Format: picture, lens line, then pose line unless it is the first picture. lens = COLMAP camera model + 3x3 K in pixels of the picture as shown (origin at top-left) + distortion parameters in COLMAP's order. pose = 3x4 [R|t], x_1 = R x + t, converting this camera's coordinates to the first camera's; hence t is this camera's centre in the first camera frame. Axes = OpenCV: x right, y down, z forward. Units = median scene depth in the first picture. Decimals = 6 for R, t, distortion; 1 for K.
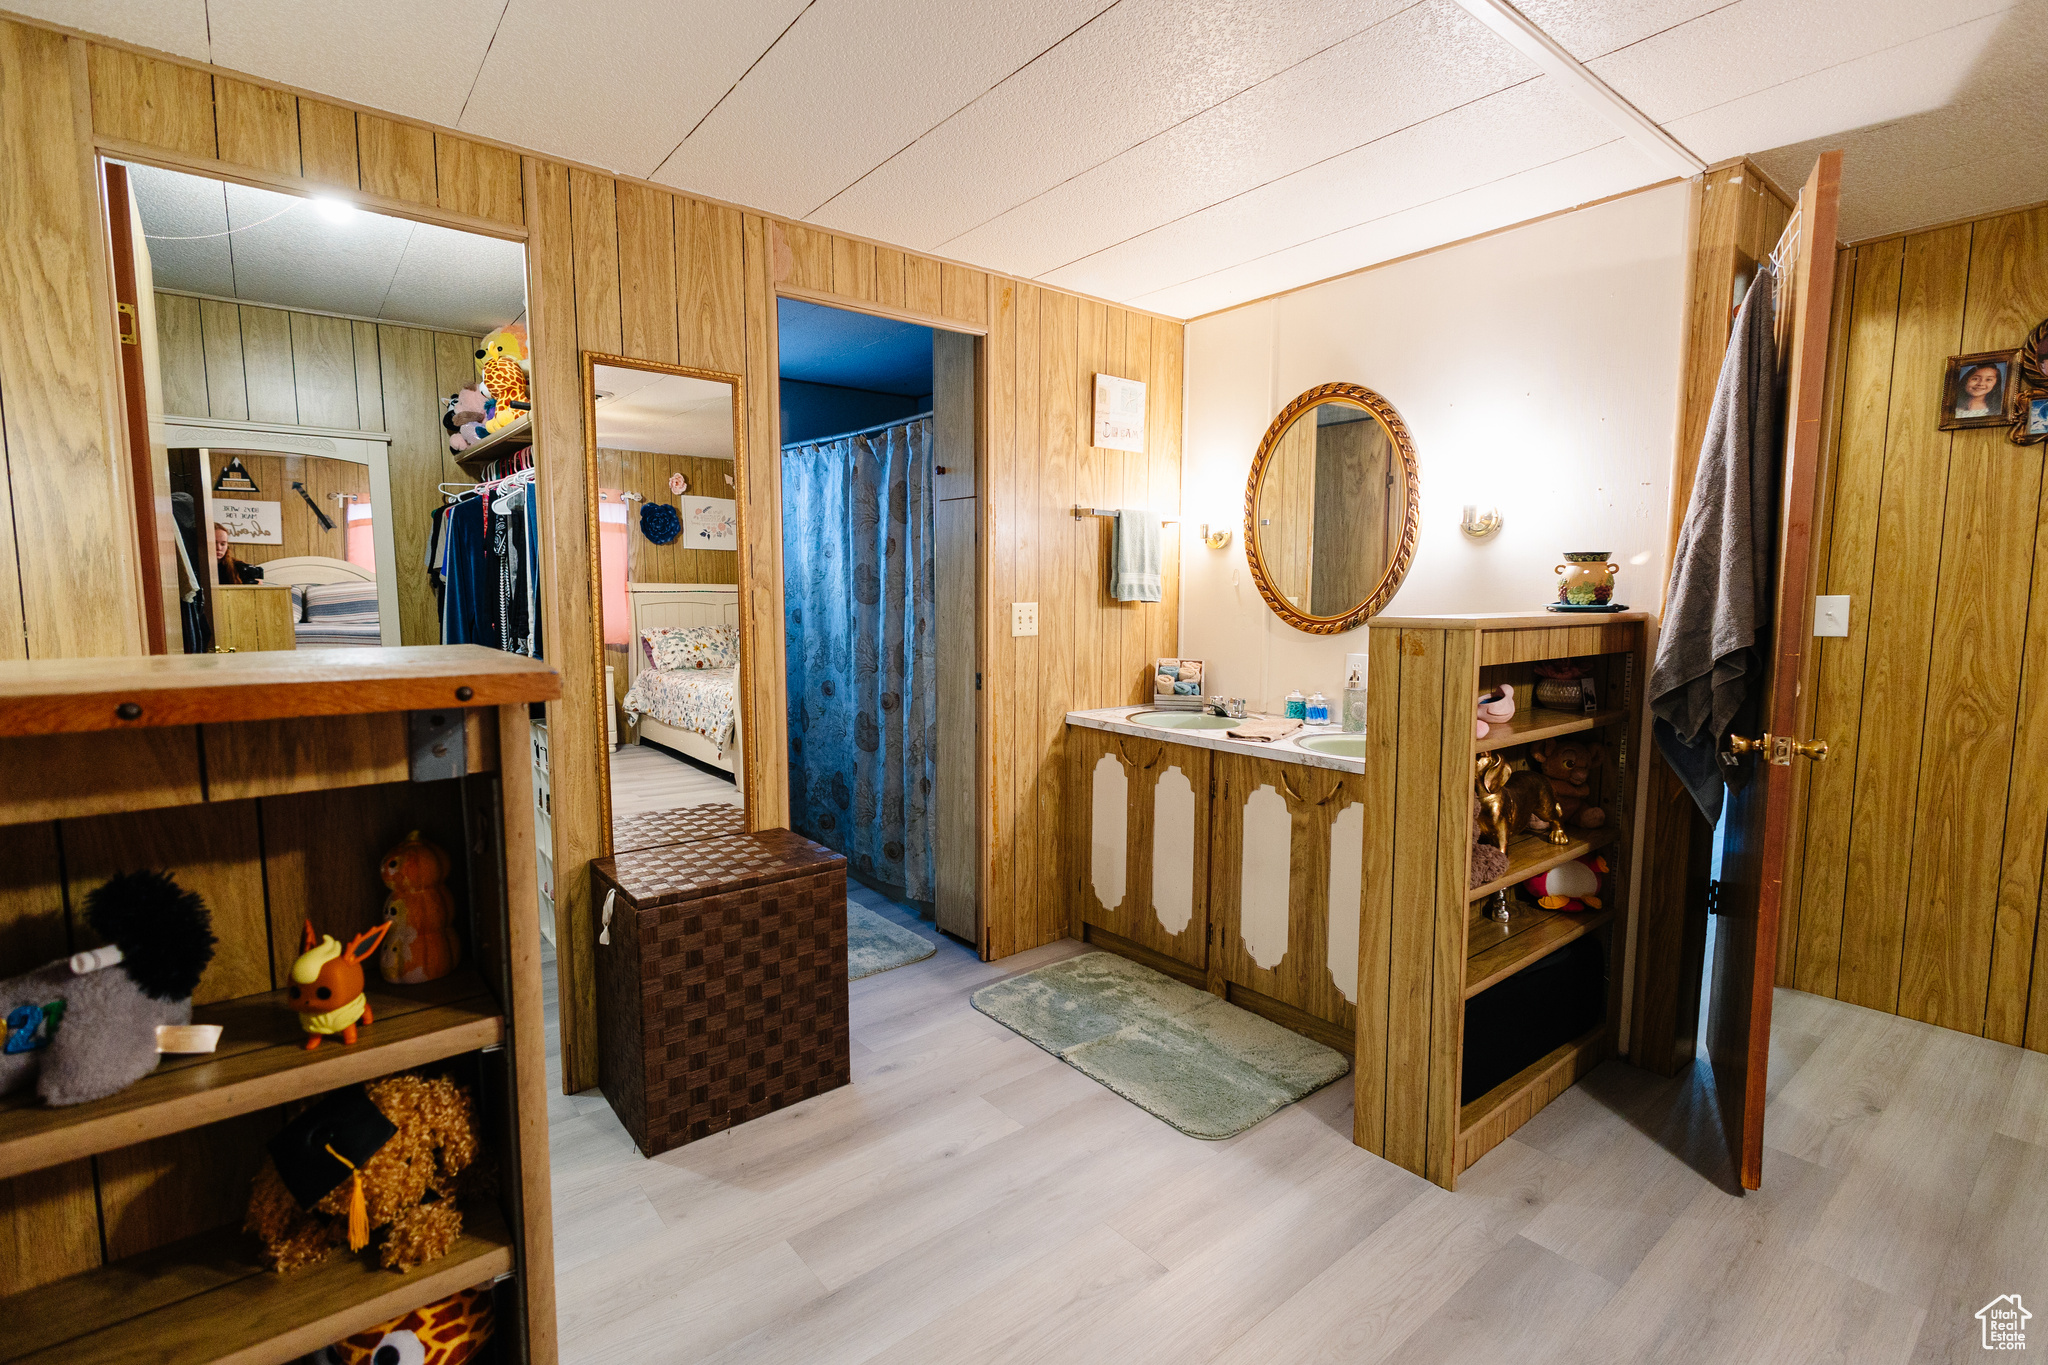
lens RADIAL K [[946.4, 0, 1015.1], [0, 946.4, 679.6], [0, 0, 1]] dist [0.015387, -0.005273]
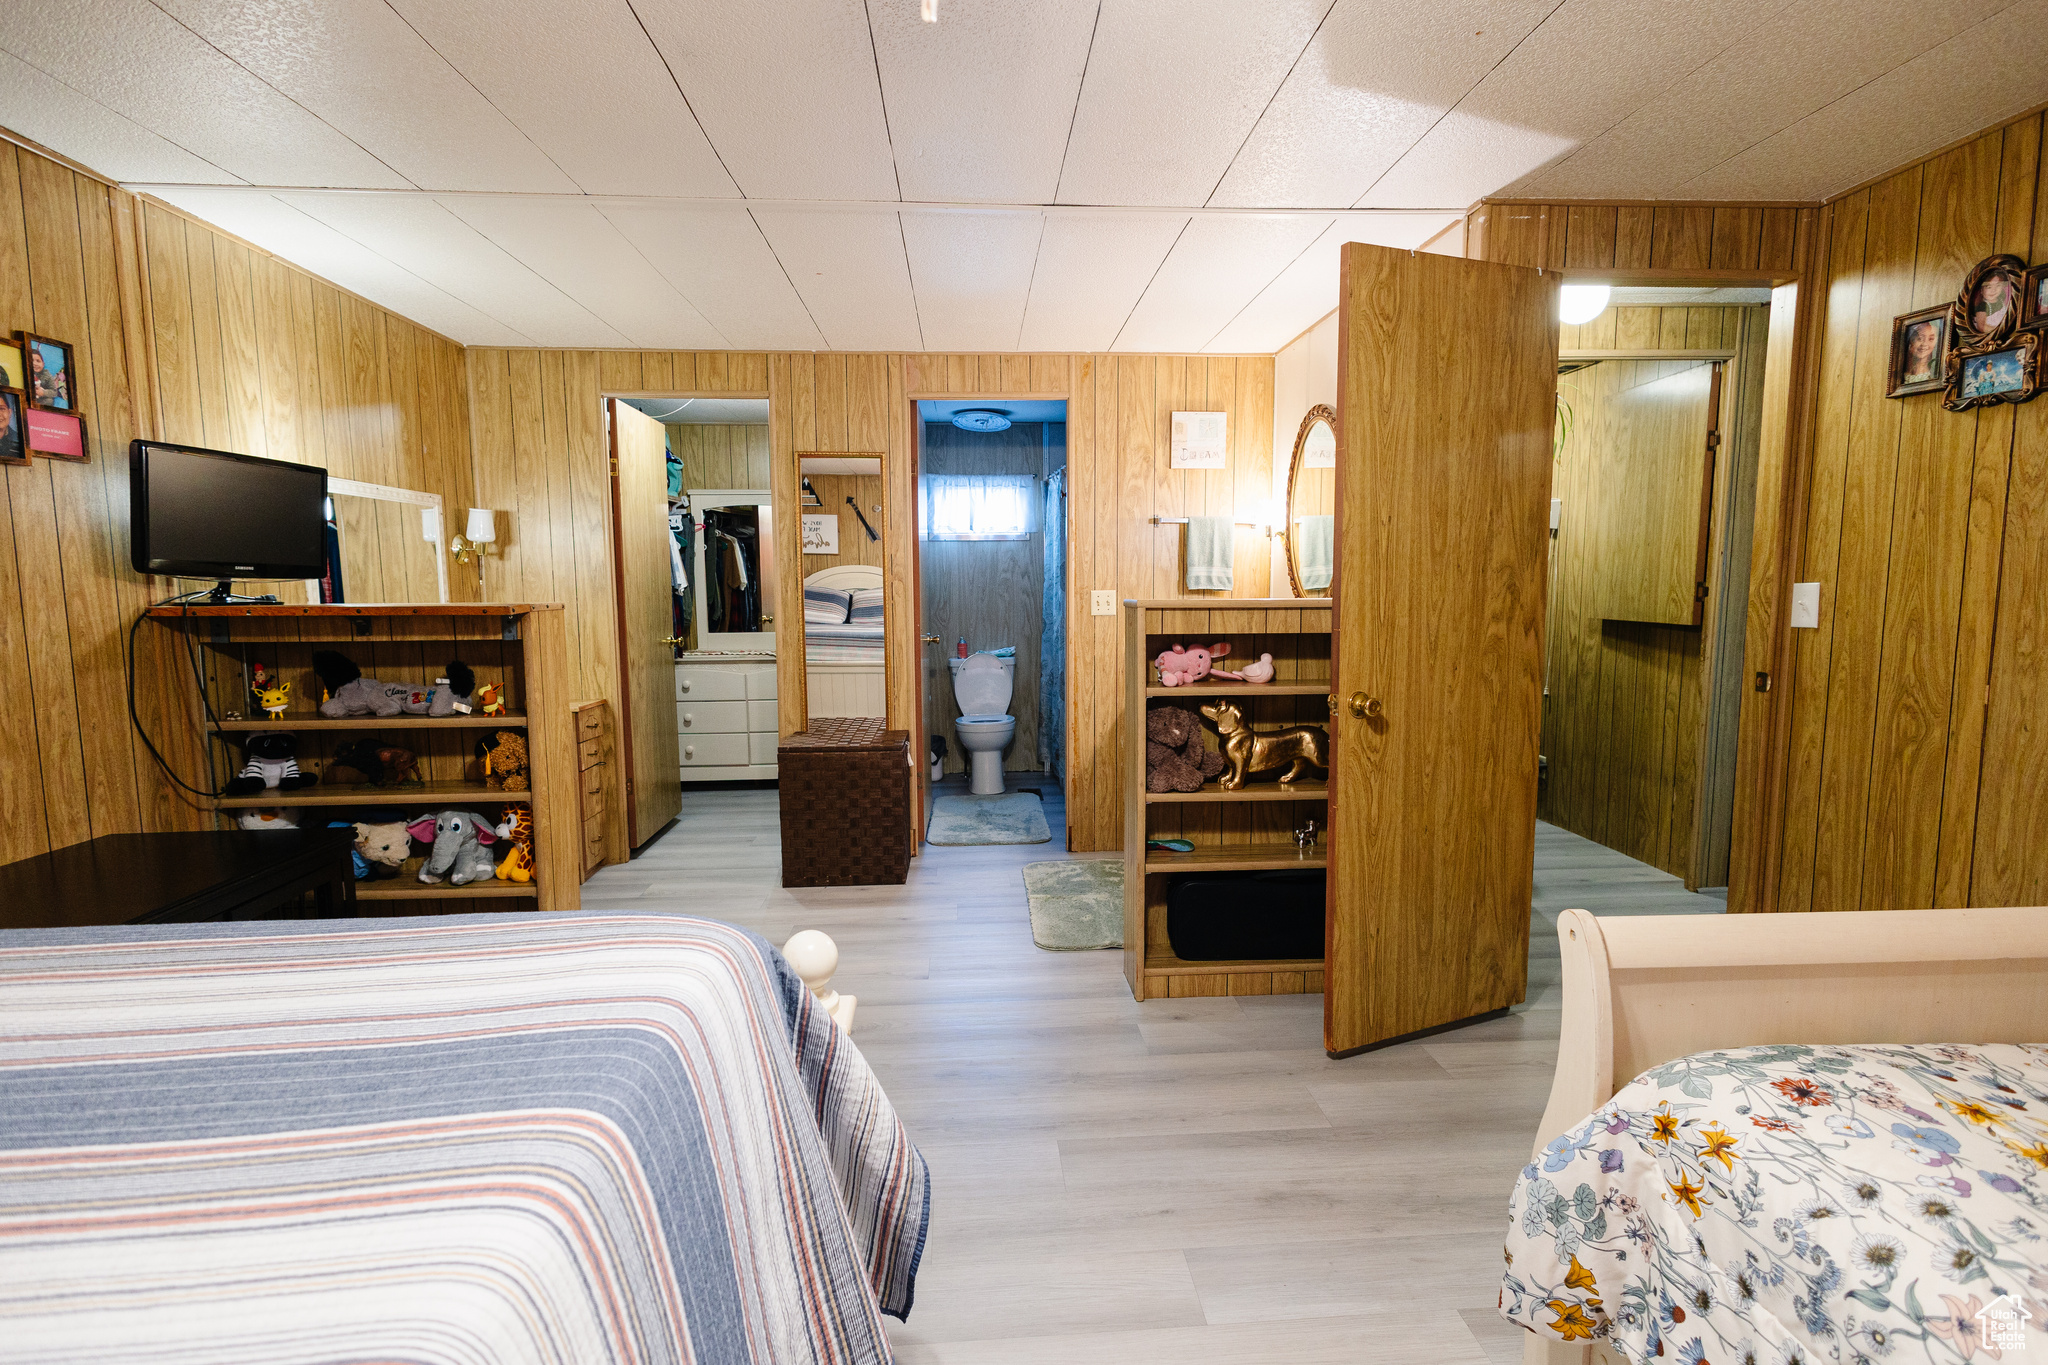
lens RADIAL K [[946.4, 0, 1015.1], [0, 946.4, 679.6], [0, 0, 1]] dist [0.015387, -0.005273]
pose [[0.813989, 0.055320, -0.578240, 0.812297], [-0.050144, 0.998431, 0.024932, 0.021202], [0.578712, 0.008701, 0.815486, -0.200872]]
